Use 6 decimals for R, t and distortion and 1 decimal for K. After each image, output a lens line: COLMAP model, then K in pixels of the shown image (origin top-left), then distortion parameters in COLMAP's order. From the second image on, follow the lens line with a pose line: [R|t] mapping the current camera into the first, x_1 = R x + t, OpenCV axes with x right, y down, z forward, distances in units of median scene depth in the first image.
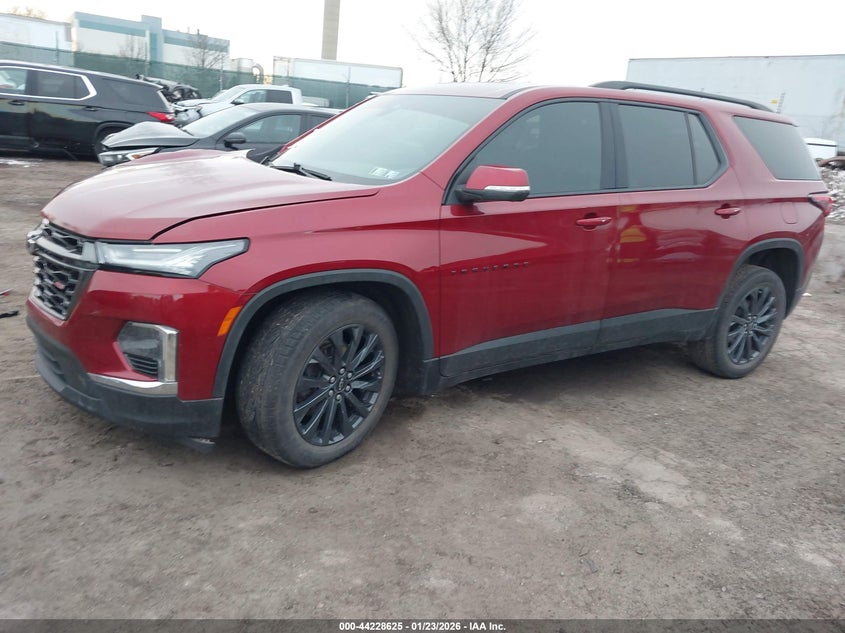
lens RADIAL K [[674.6, 0, 428.5], [0, 674.6, 318.9], [0, 0, 1]] dist [0.006841, 0.000478]
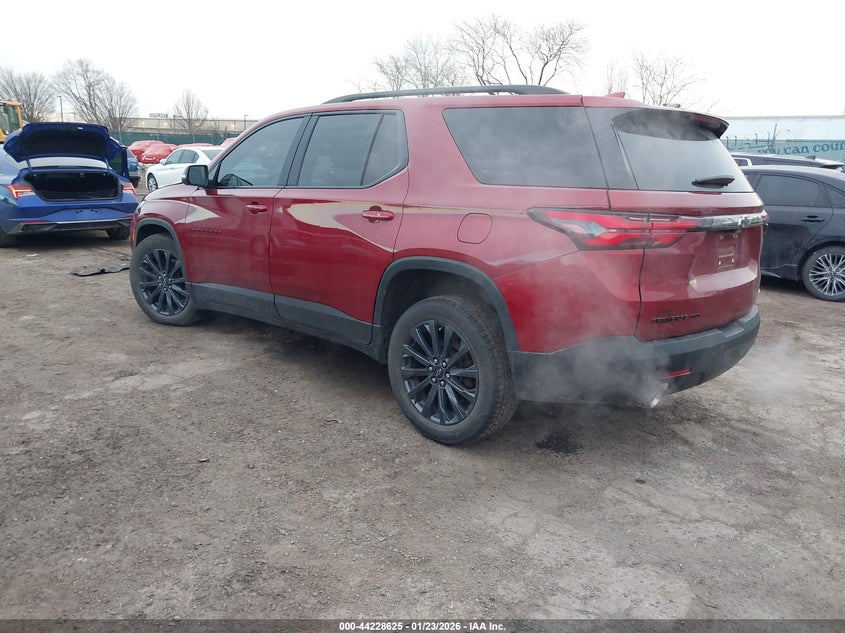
lens RADIAL K [[674.6, 0, 428.5], [0, 674.6, 318.9], [0, 0, 1]] dist [0.006841, 0.000478]
pose [[0.243246, 0.140941, -0.959670, 1.864125], [-0.300715, 0.951595, 0.063533, -0.145436], [0.922172, 0.273134, 0.273854, 1.186599]]
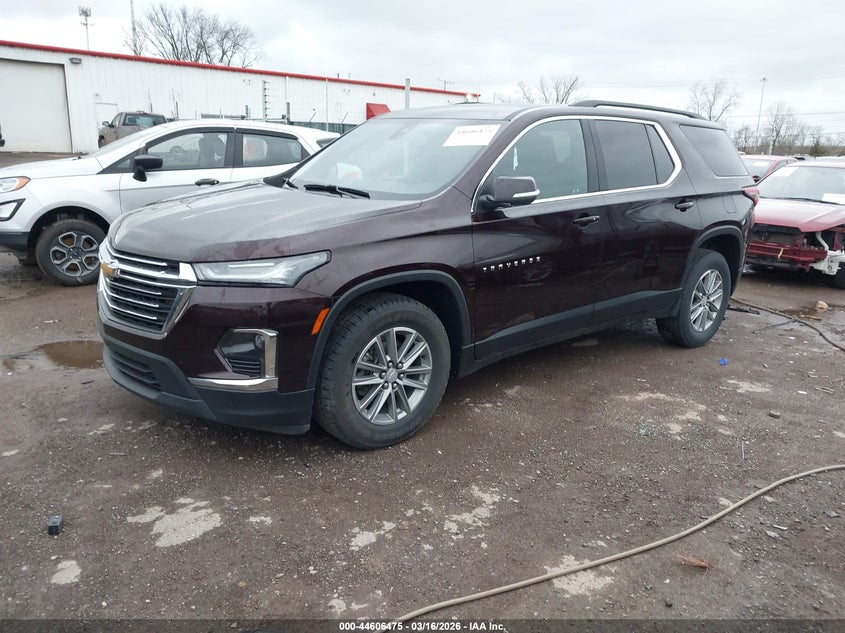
lens RADIAL K [[670.7, 0, 422.5], [0, 670.7, 316.5], [0, 0, 1]] dist [-0.025202, -0.002483]
pose [[0.991591, -0.074752, 0.105638, -0.207557], [0.076561, 0.996978, -0.013162, 0.020695], [-0.104335, 0.021139, 0.994318, -0.152464]]
